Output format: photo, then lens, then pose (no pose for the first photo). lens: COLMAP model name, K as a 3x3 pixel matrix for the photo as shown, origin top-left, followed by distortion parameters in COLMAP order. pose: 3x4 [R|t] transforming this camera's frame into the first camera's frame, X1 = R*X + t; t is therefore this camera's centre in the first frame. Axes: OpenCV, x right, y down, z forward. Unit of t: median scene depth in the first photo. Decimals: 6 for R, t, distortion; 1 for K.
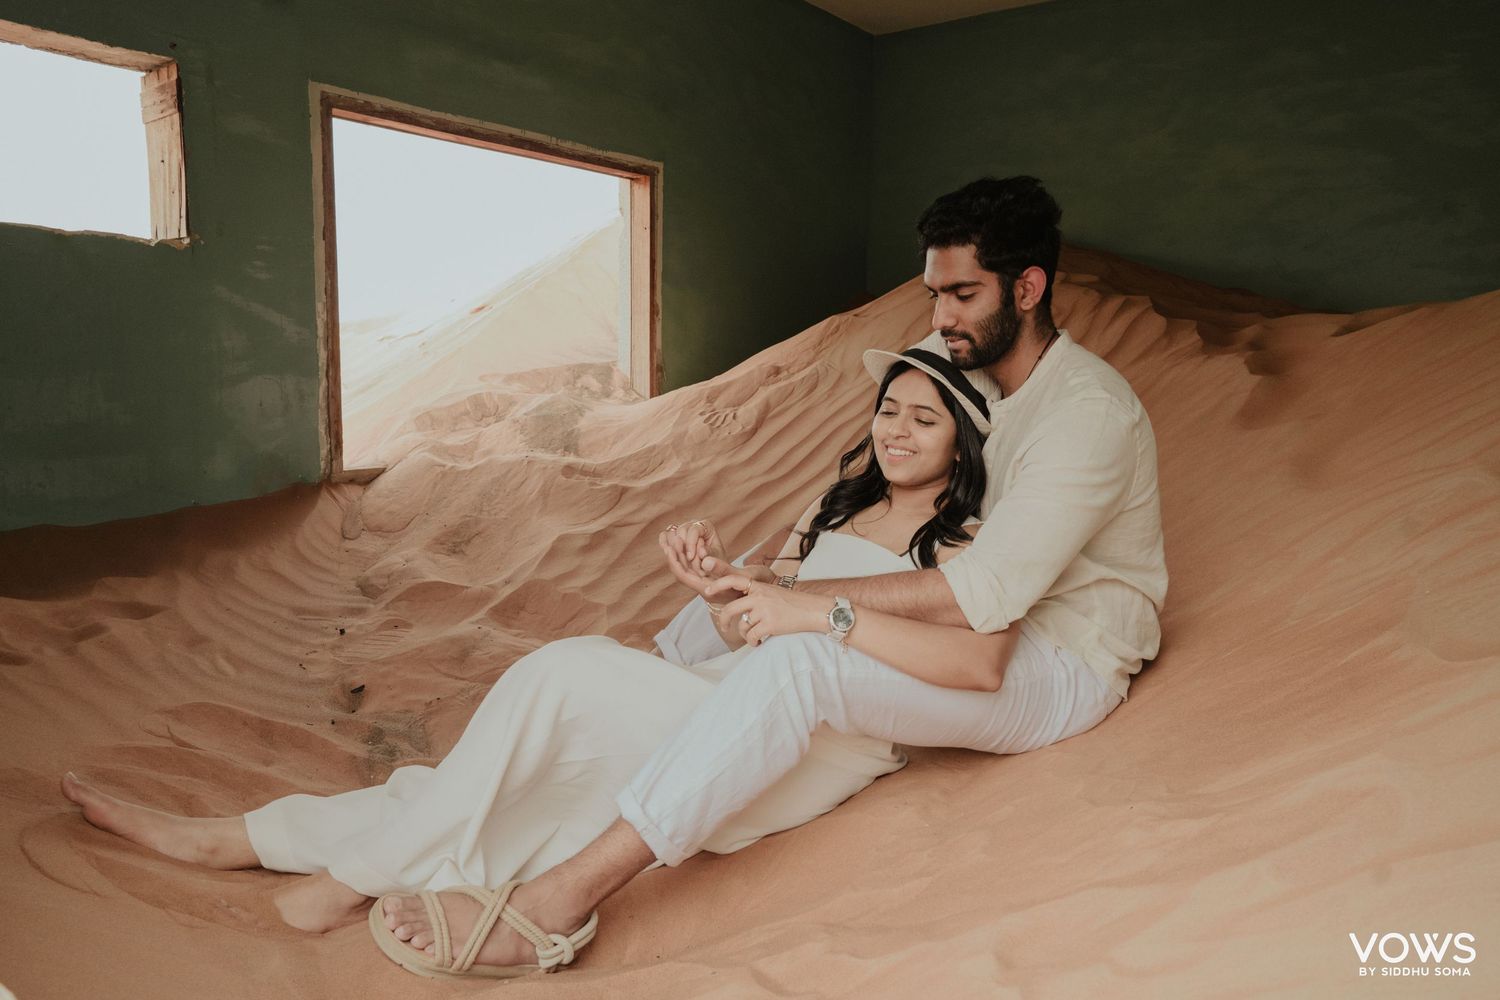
lens RADIAL K [[1057.3, 0, 732.6], [0, 1057.3, 502.2], [0, 0, 1]] dist [0.002683, 0.001630]
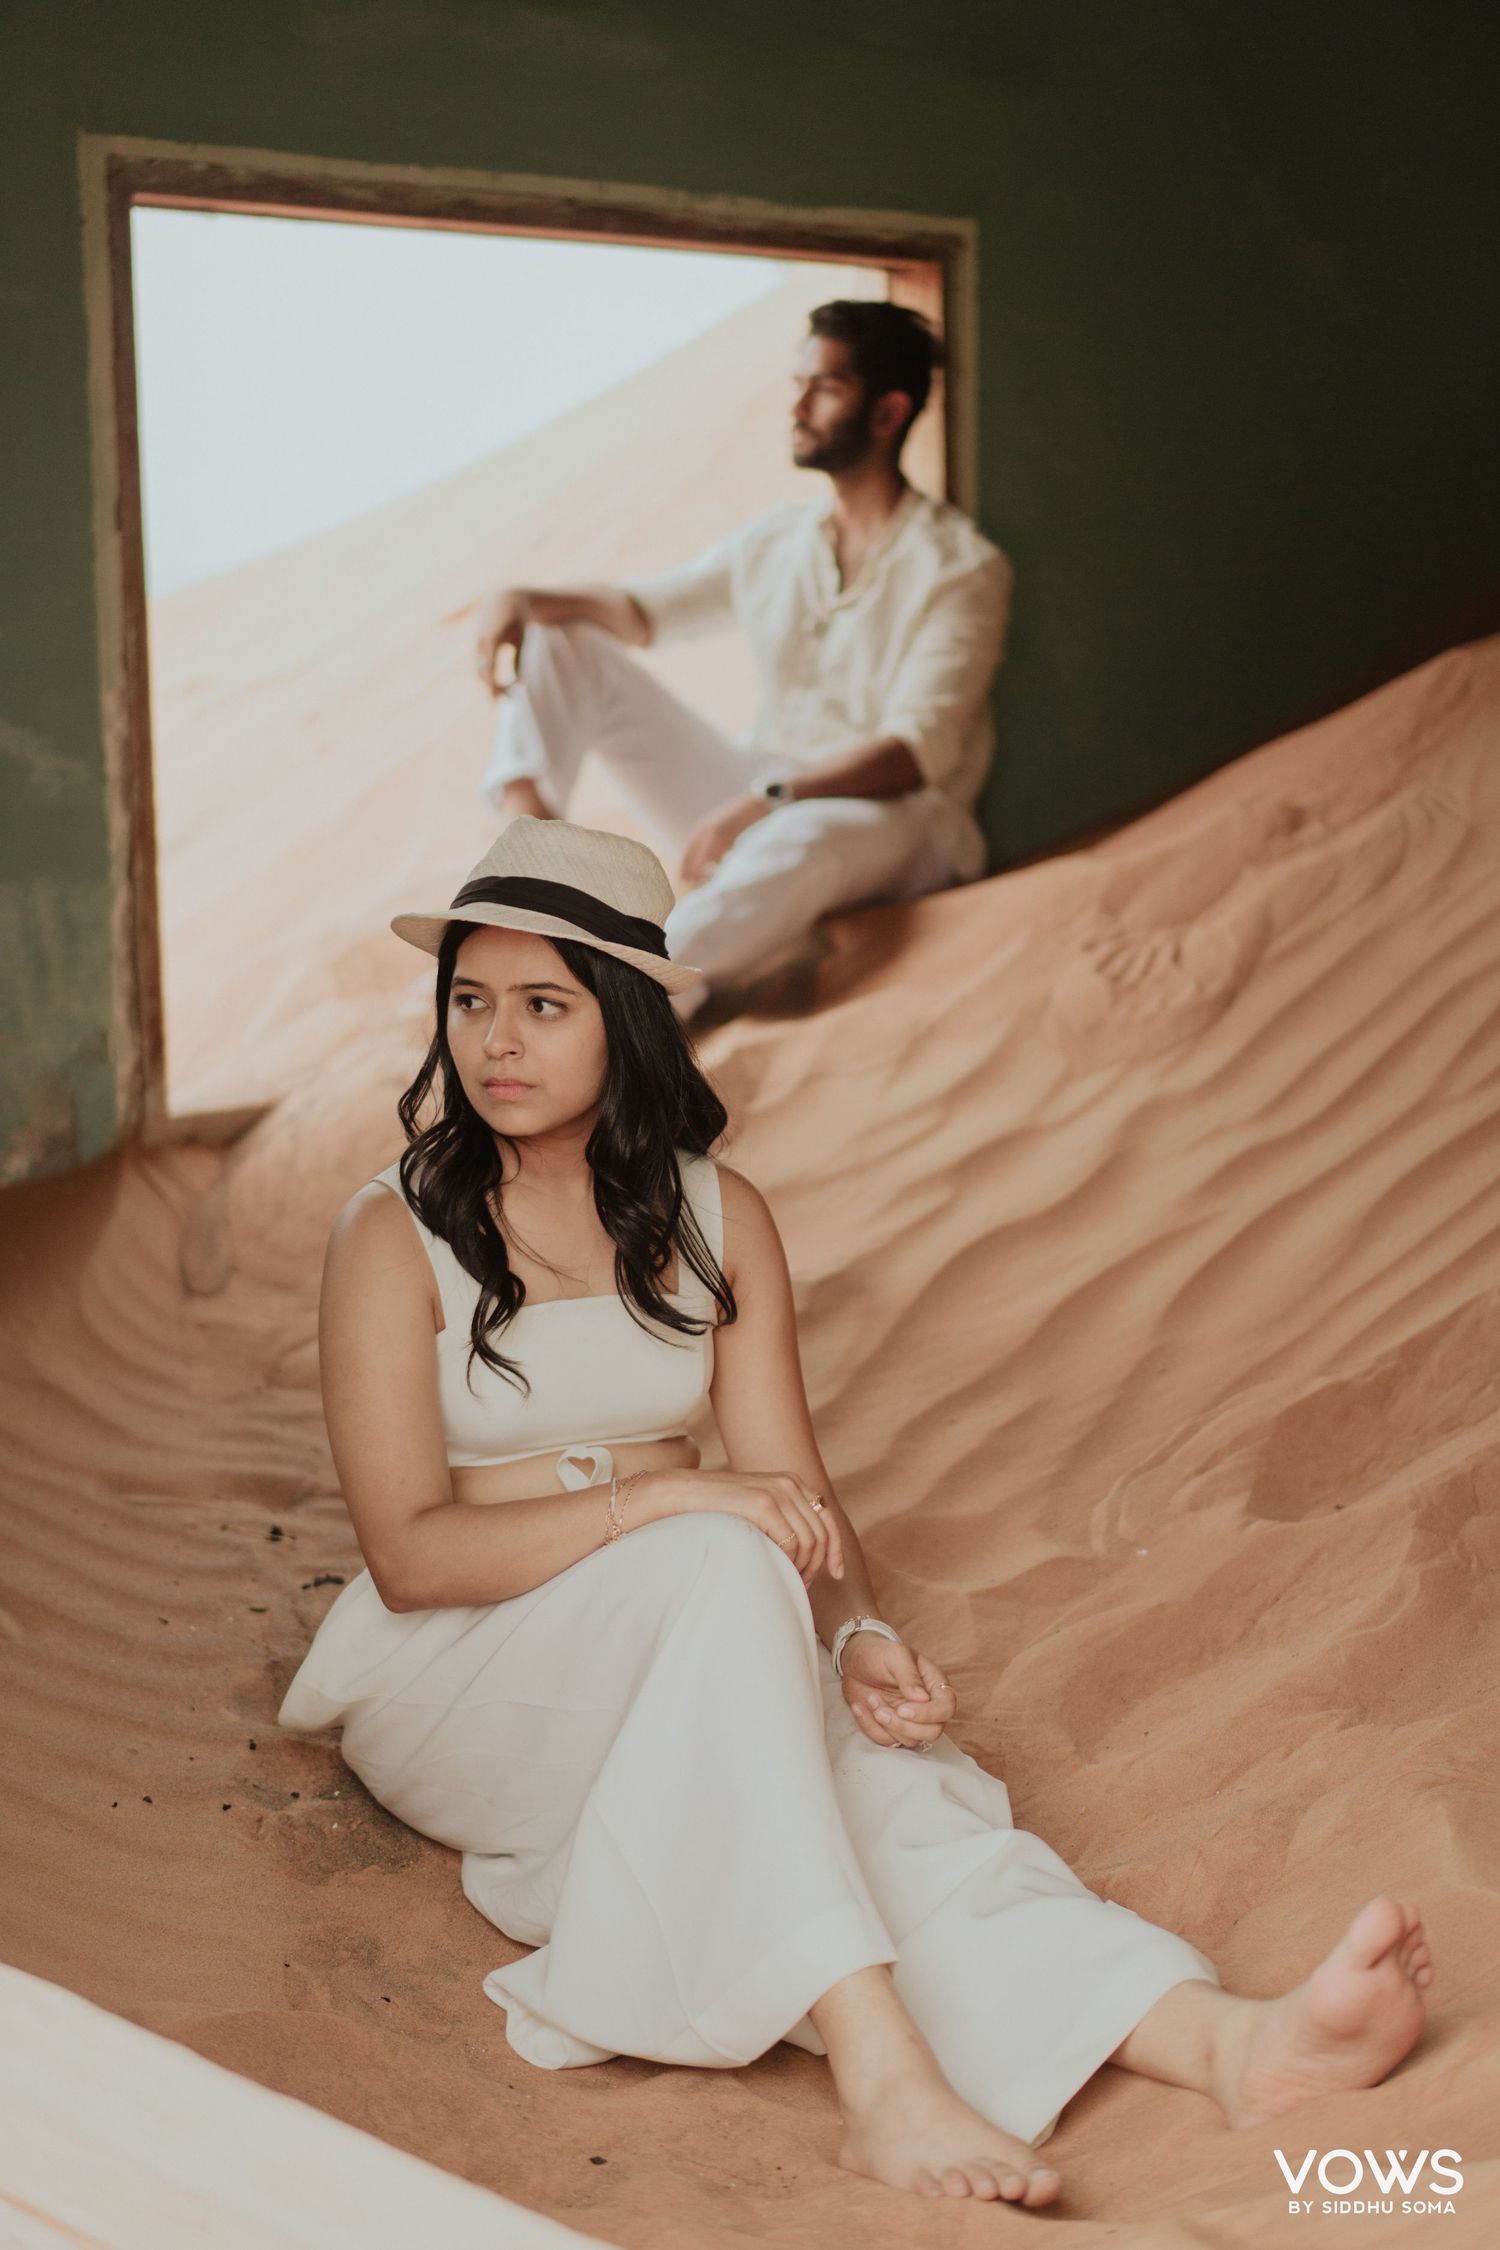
lens RADIAL K [[3502.3, 0, 750.0], [0, 3502.3, 1125.0], [0, 0, 1]] dist [0.135703, -0.842529]
pose [[0.991564, -0.010637, -0.129184, 0.012418], [0.012676, 0.999808, 0.014972, -0.043040], [0.129000, -0.016484, 0.991508, -0.260880]]
